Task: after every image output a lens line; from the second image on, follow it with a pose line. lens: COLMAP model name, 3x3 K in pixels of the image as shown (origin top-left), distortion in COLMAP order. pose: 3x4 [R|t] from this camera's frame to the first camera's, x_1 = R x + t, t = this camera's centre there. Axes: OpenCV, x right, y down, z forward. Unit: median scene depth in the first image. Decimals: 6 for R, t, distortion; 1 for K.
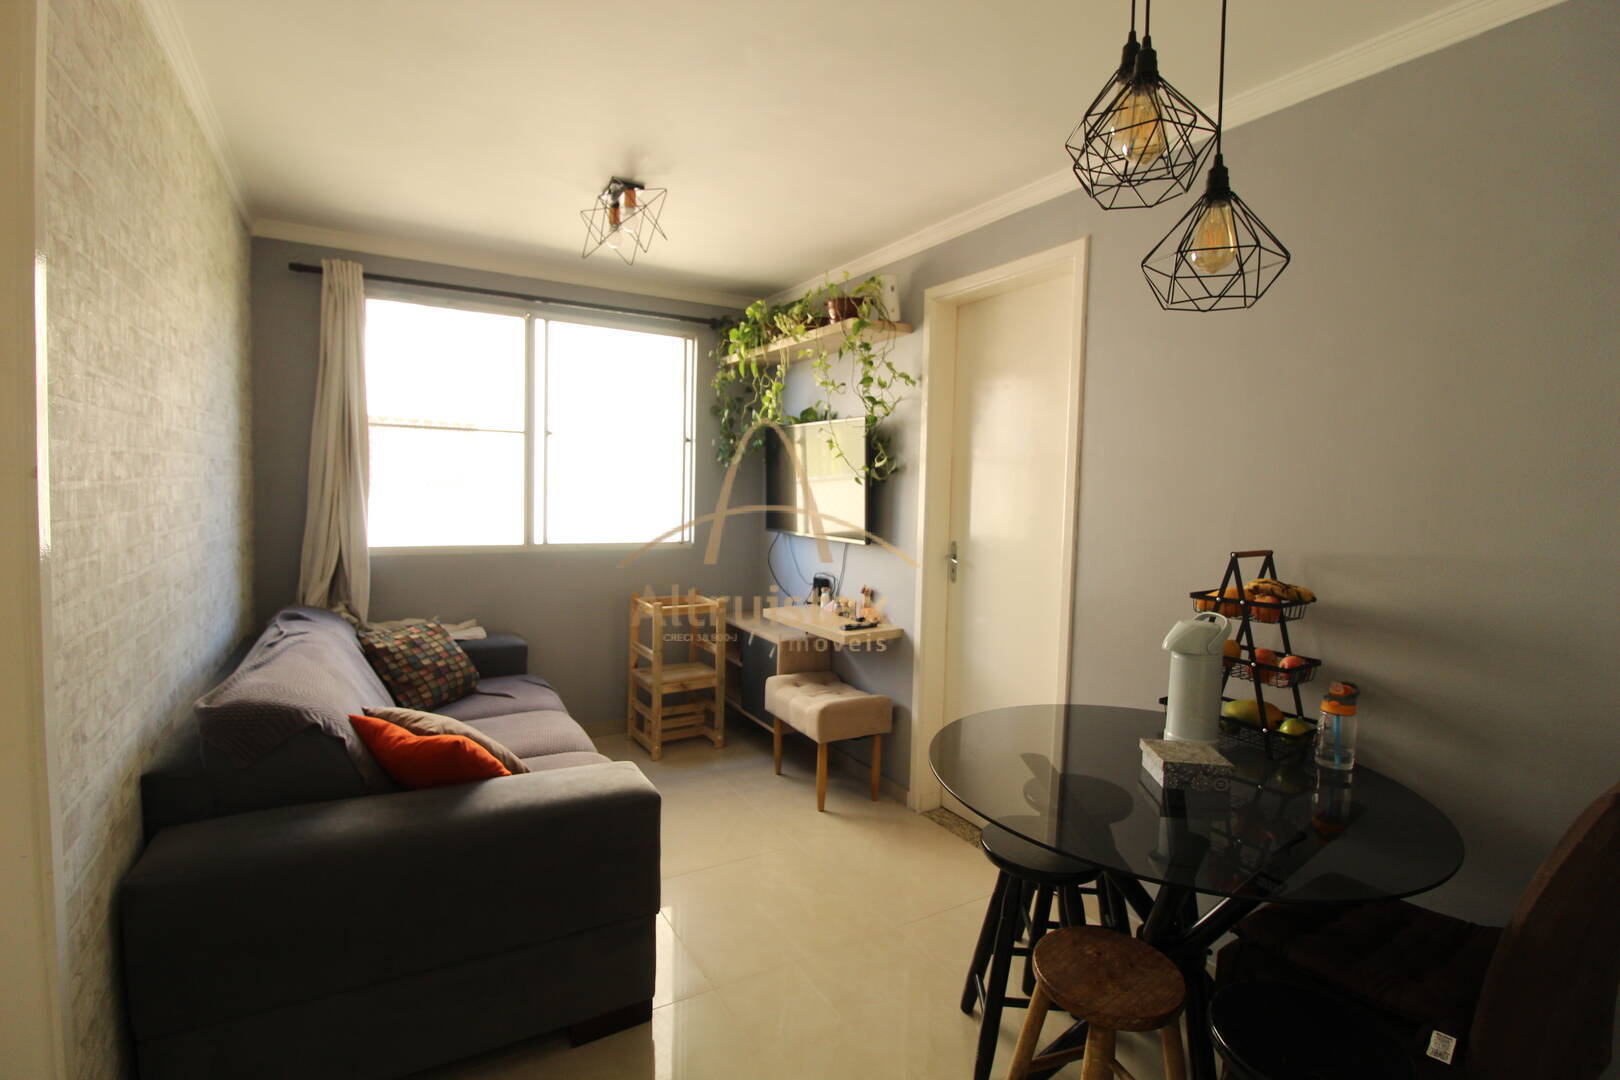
lens RADIAL K [[750.8, 0, 811.1], [0, 750.8, 530.0], [0, 0, 1]] dist [-0.001375, -0.012560]
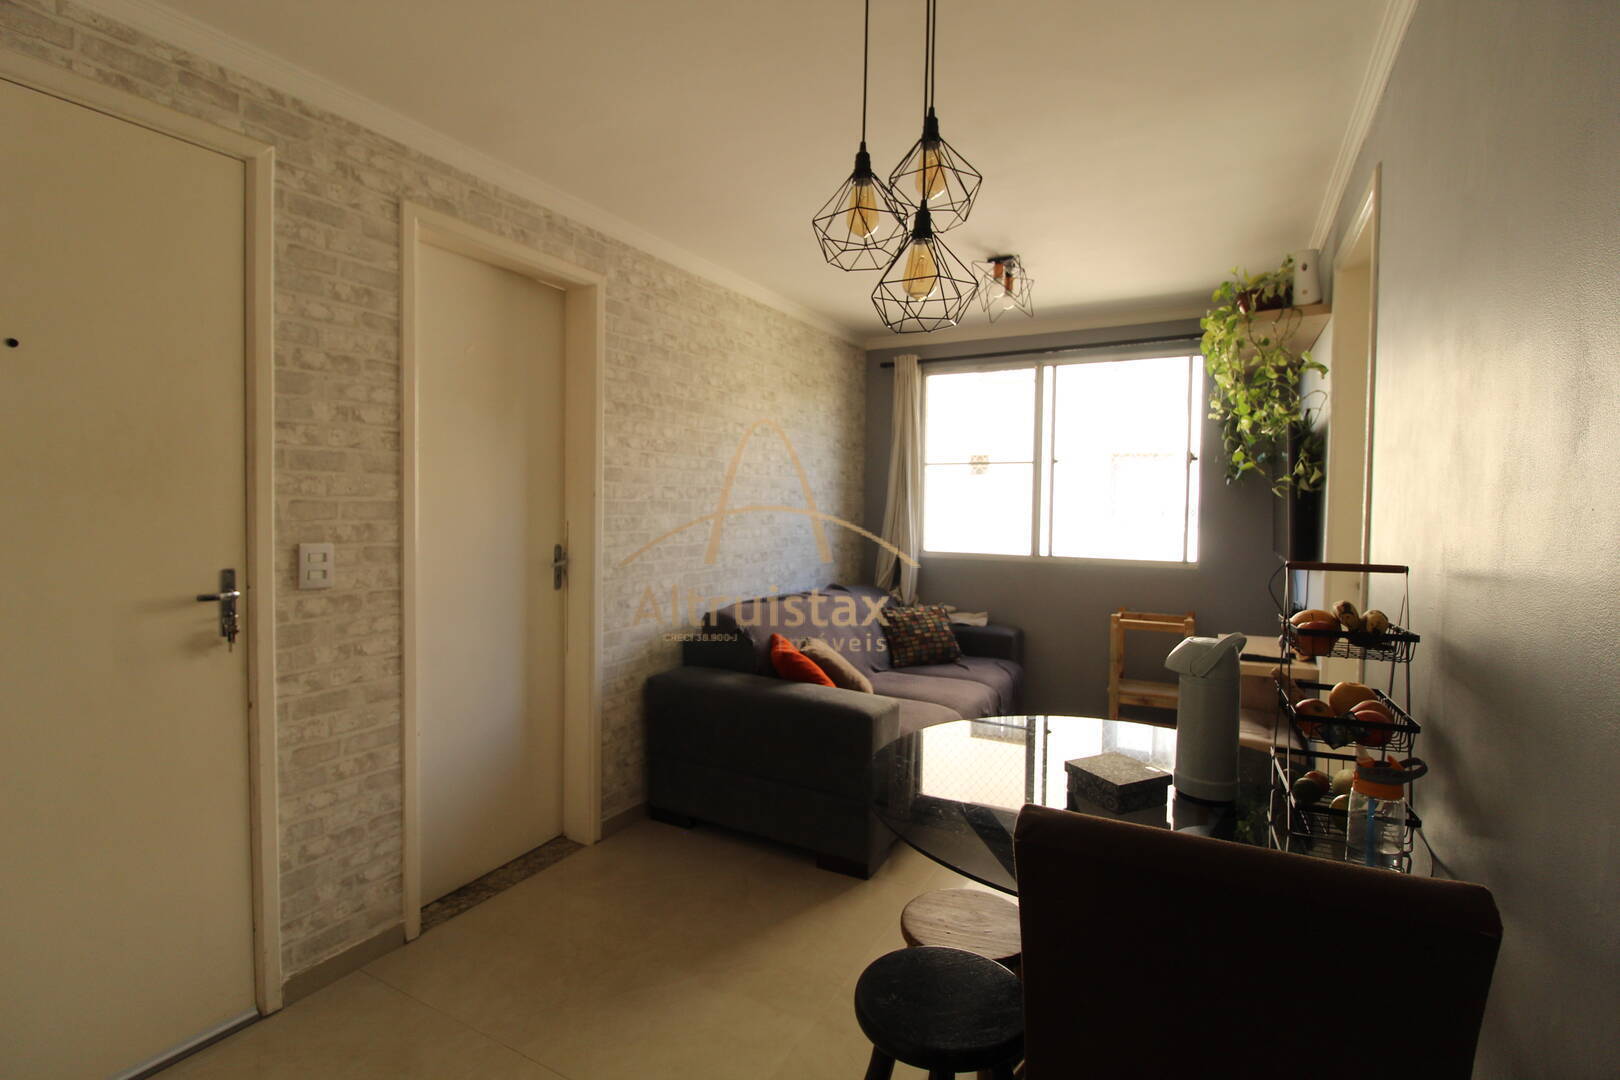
lens RADIAL K [[750.8, 0, 811.1], [0, 750.8, 530.0], [0, 0, 1]] dist [-0.001375, -0.012560]
pose [[0.511722, 0.010429, -0.859088, 0.543595], [-0.049082, 0.998648, -0.017113, 0.019199], [0.857748, 0.050923, 0.511542, 0.097285]]
